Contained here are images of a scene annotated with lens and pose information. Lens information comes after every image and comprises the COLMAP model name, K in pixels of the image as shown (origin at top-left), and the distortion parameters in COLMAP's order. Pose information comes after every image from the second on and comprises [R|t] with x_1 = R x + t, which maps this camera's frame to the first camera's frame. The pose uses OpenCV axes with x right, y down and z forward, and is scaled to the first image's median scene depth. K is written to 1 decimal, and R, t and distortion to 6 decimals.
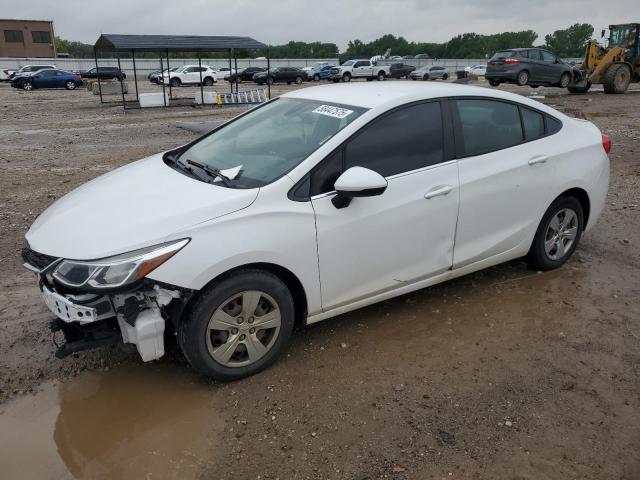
lens RADIAL K [[557.4, 0, 320.0], [0, 557.4, 216.7], [0, 0, 1]] dist [0.096328, -0.109018]
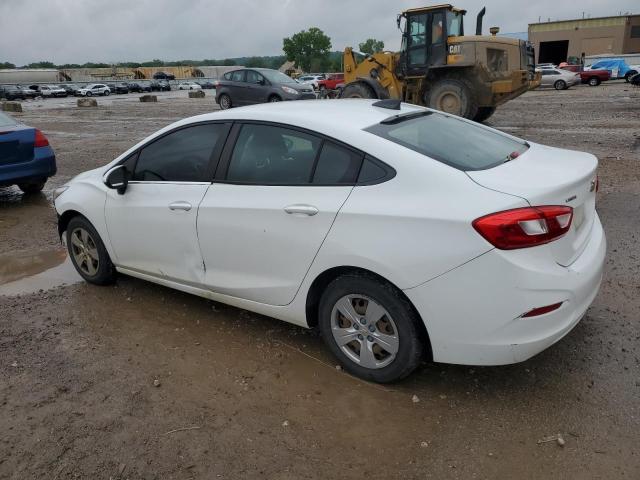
lens RADIAL K [[569.6, 0, 320.0], [0, 569.6, 240.0], [0, 0, 1]] dist [0.093846, -0.162968]
pose [[0.273599, 0.263902, -0.924932, 1.236513], [-0.209505, 0.954886, 0.210477, -0.252885], [0.938750, 0.136191, 0.316544, 0.871555]]
